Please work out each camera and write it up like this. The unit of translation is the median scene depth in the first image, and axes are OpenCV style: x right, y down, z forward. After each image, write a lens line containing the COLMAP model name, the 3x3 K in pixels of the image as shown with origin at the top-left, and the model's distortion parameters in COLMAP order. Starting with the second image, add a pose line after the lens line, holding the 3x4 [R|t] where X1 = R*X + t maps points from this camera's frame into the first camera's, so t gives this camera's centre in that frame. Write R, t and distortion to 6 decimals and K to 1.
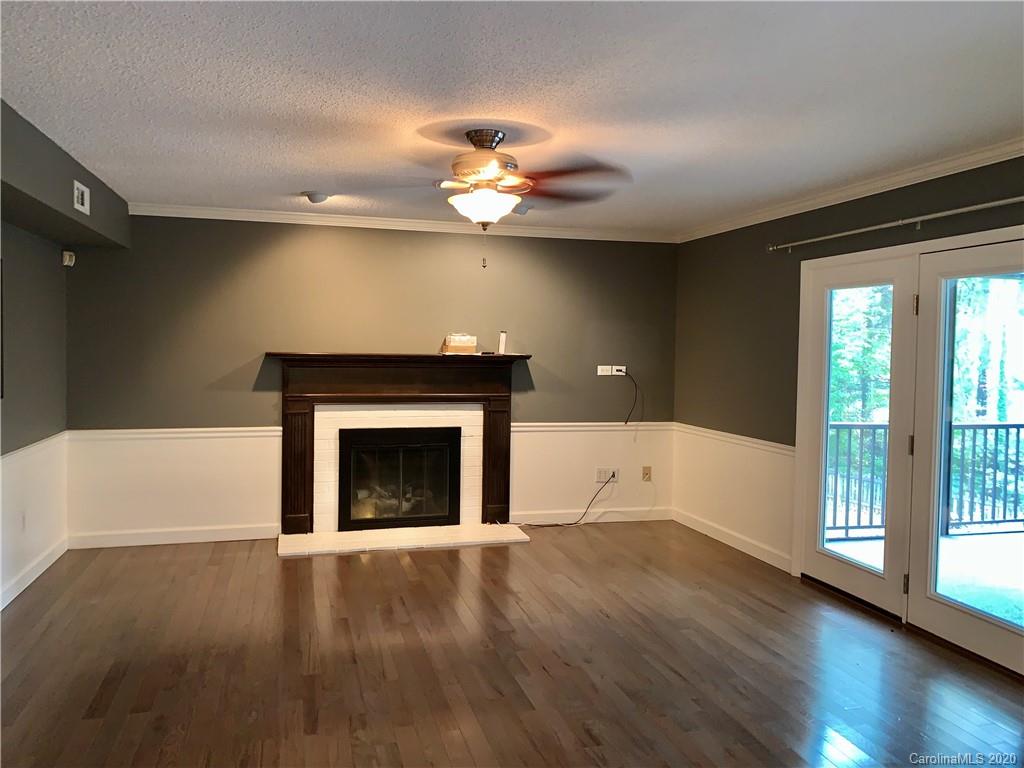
lens RADIAL K [[775.7, 0, 513.9], [0, 775.7, 372.6], [0, 0, 1]] dist [0.011231, -0.004669]
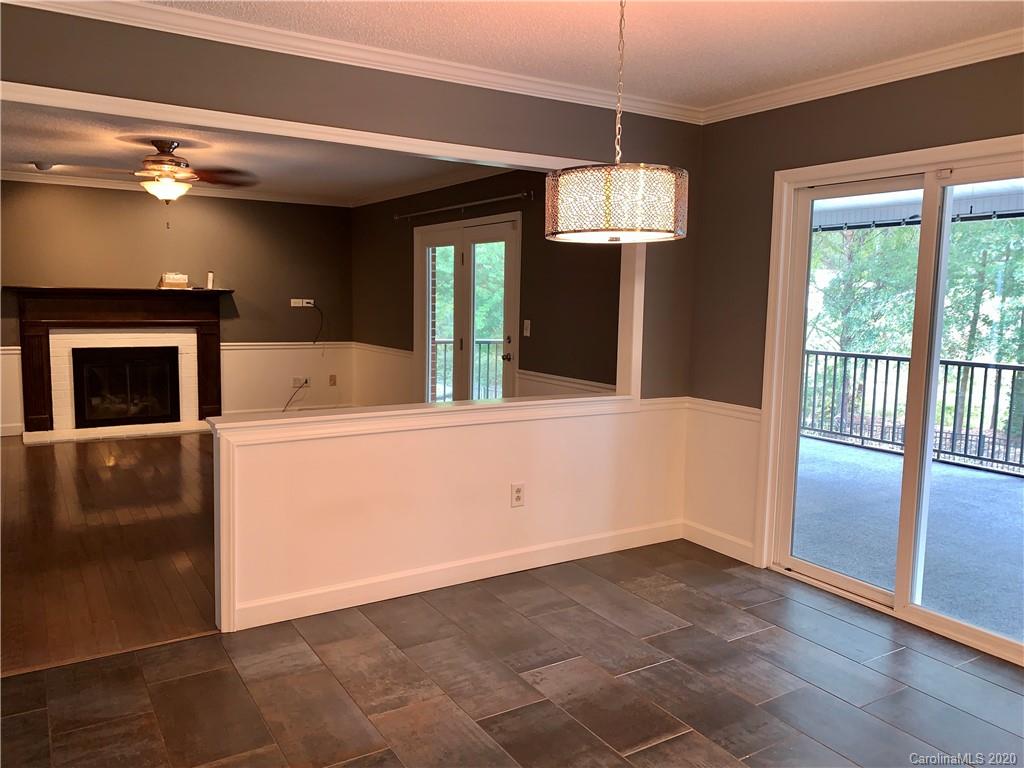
lens RADIAL K [[778.2, 0, 487.6], [0, 778.2, 384.4], [0, 0, 1]] dist [0.117611, -0.171222]
pose [[0.967252, -0.026185, 0.252463, 0.098644], [0.003402, 0.995912, 0.090260, 0.017341], [-0.253794, -0.086446, 0.963388, -0.406373]]
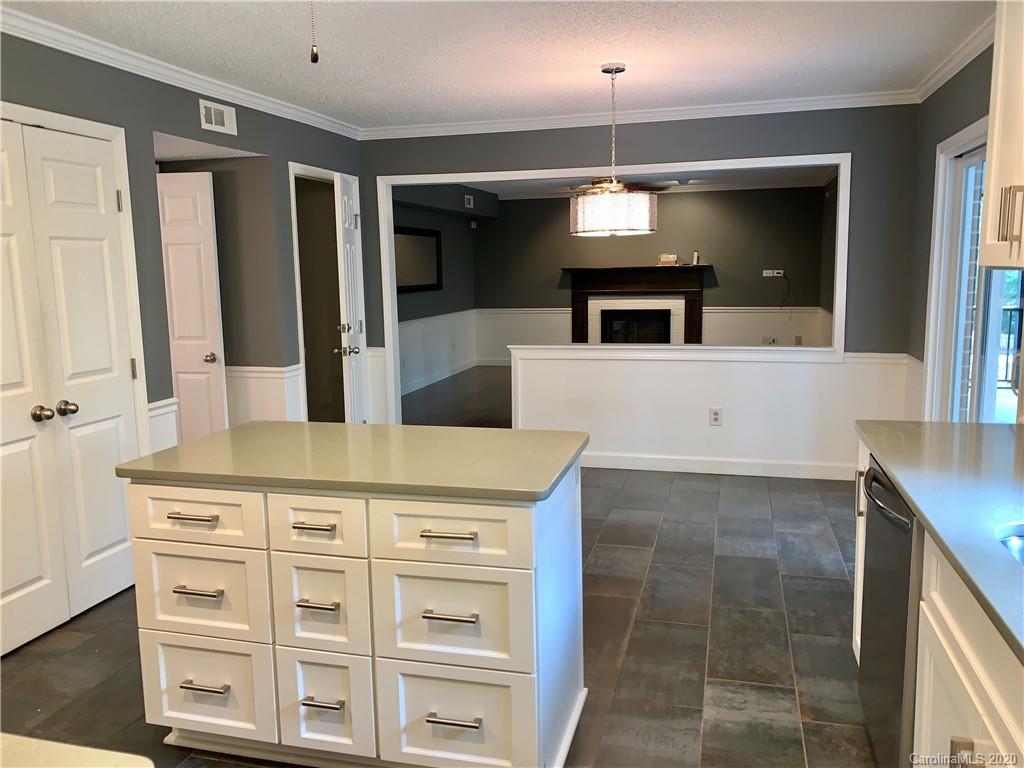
lens RADIAL K [[775.7, 0, 513.9], [0, 775.7, 372.6], [0, 0, 1]] dist [0.011231, -0.004669]
pose [[0.846943, 0.041487, -0.530063, 0.559903], [0.016219, 0.994471, 0.103751, 0.027217], [0.531437, -0.096468, 0.841587, -0.635162]]
